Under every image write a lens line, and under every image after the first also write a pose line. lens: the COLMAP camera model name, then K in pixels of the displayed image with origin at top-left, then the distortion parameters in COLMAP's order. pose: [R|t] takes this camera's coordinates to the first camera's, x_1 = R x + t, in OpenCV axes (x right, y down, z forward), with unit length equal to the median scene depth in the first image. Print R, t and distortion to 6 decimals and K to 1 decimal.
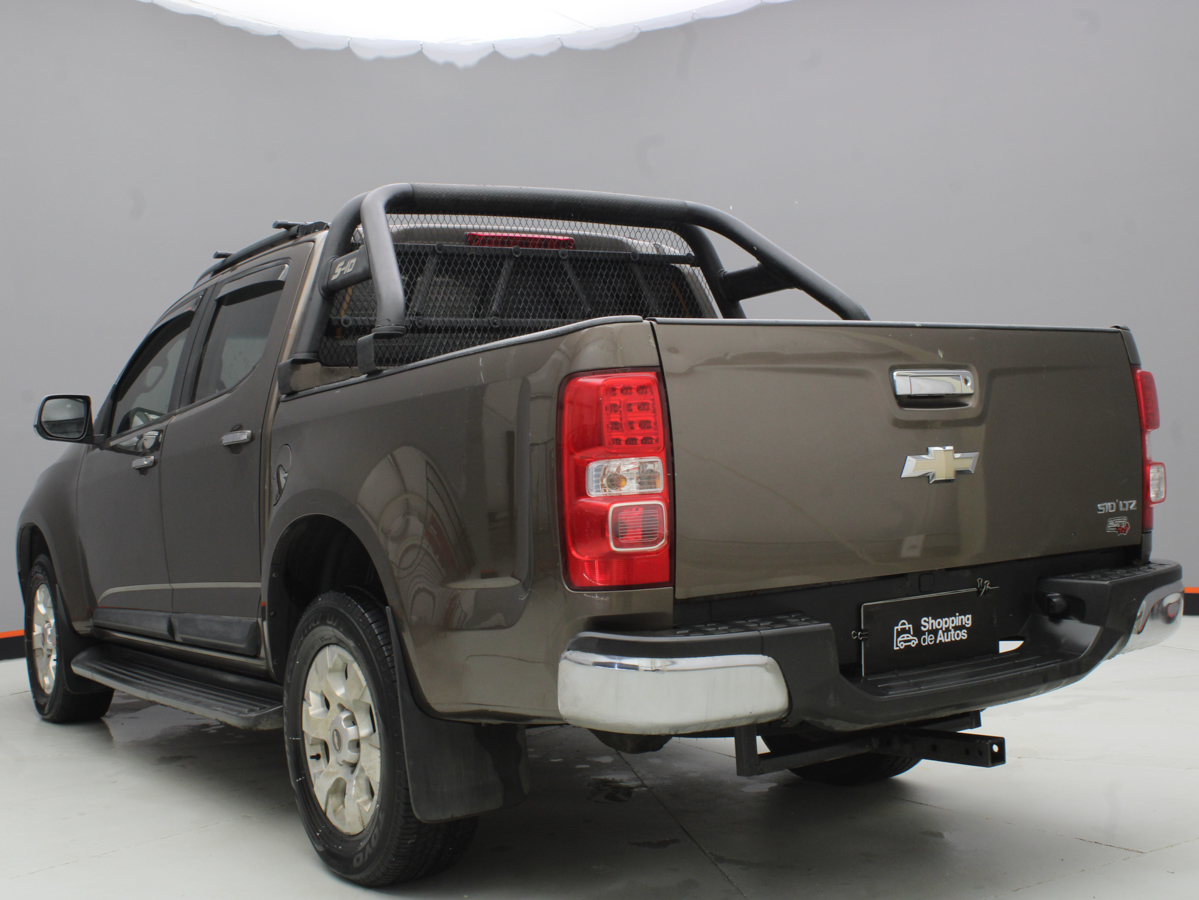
lens RADIAL K [[1467.6, 0, 599.5], [0, 1467.6, 450.0], [0, 0, 1]] dist [-0.099848, 0.005345]
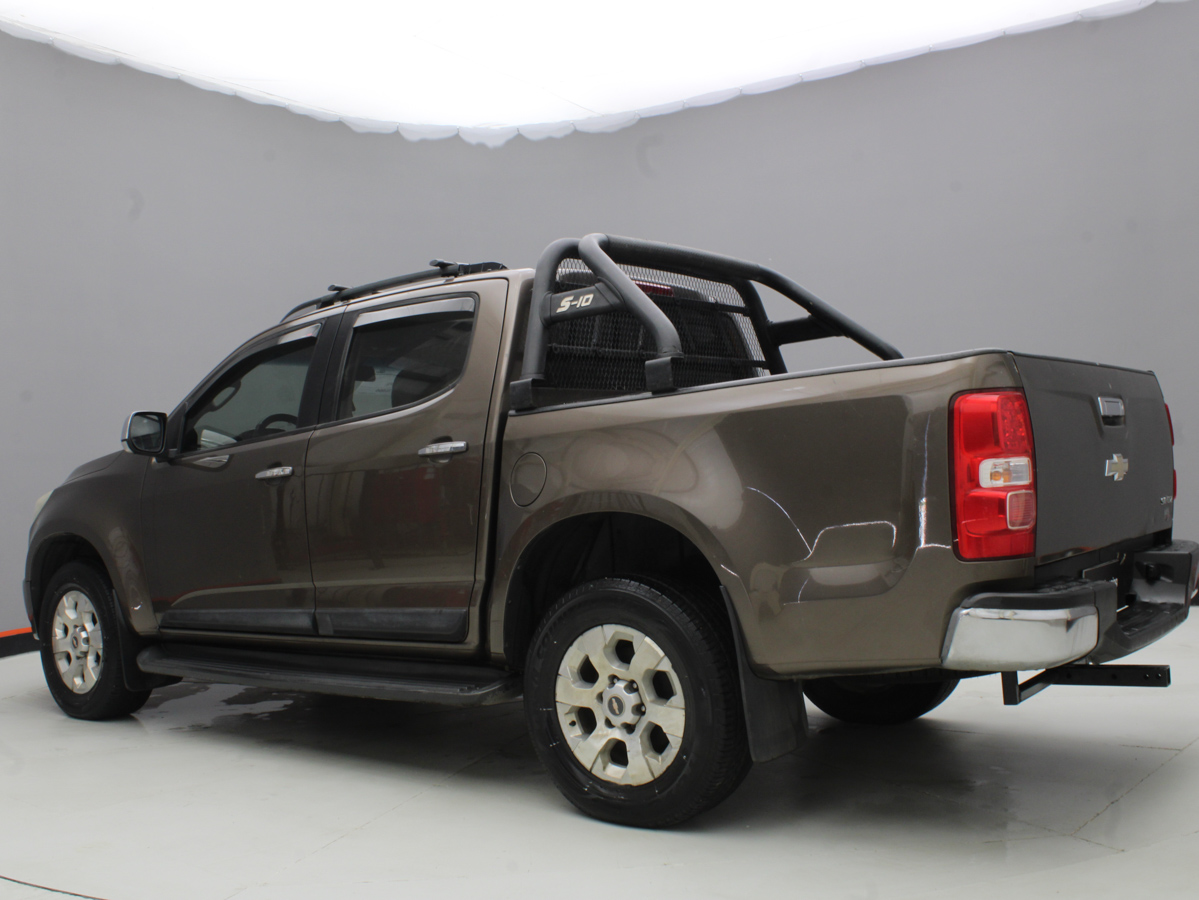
lens RADIAL K [[1237.1, 0, 599.5], [0, 1237.1, 450.0], [0, 0, 1]] dist [-0.171067, 0.154171]
pose [[0.954529, 0.007519, 0.298024, -0.506999], [-0.000072, 0.999688, -0.024992, 0.020120], [-0.298119, 0.023834, 0.954231, 0.066355]]
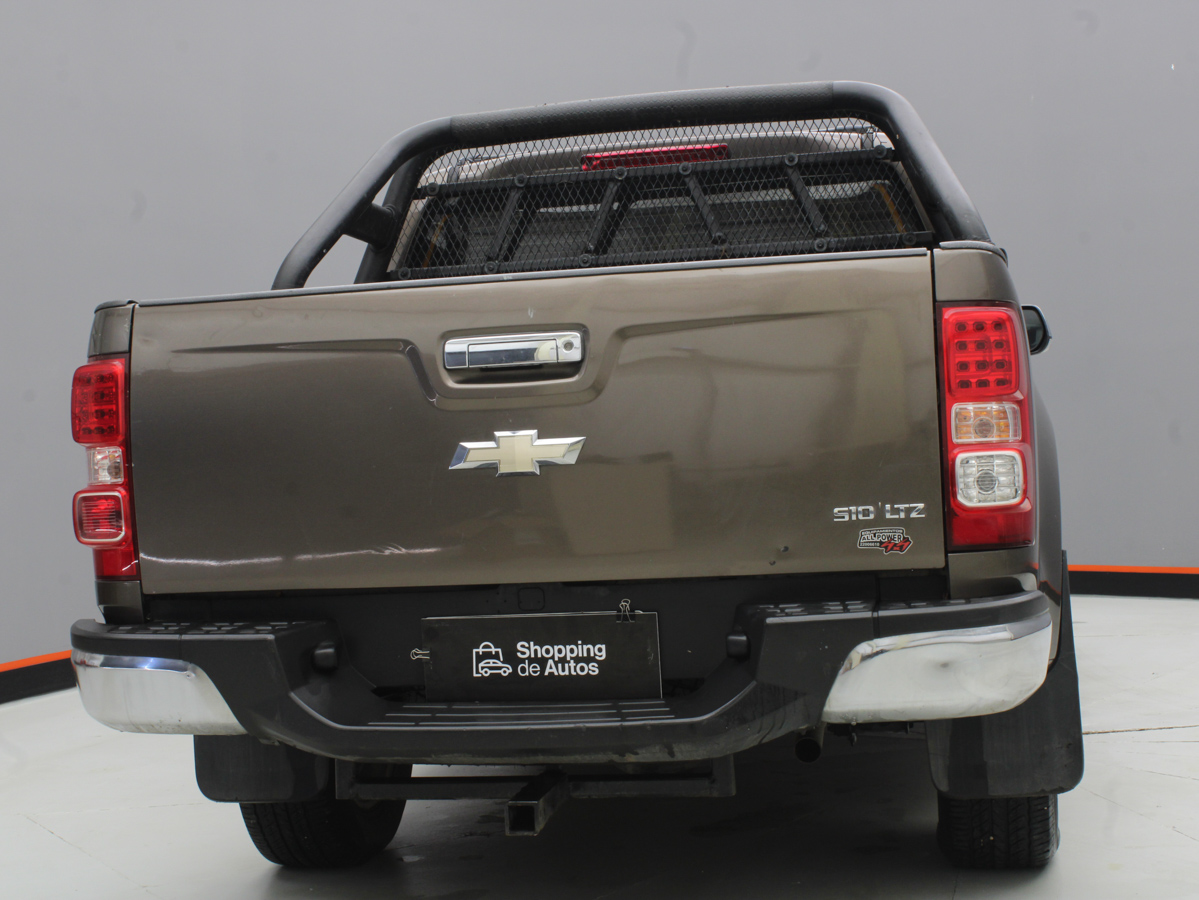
lens RADIAL K [[1869.0, 0, 599.5], [0, 1869.0, 450.0], [0, 0, 1]] dist [-0.058829, -0.062984]
pose [[0.706446, 0.020995, -0.707455, 0.896721], [0.020459, 0.998536, 0.050063, -0.037923], [0.707471, -0.049841, 0.704983, 0.283044]]
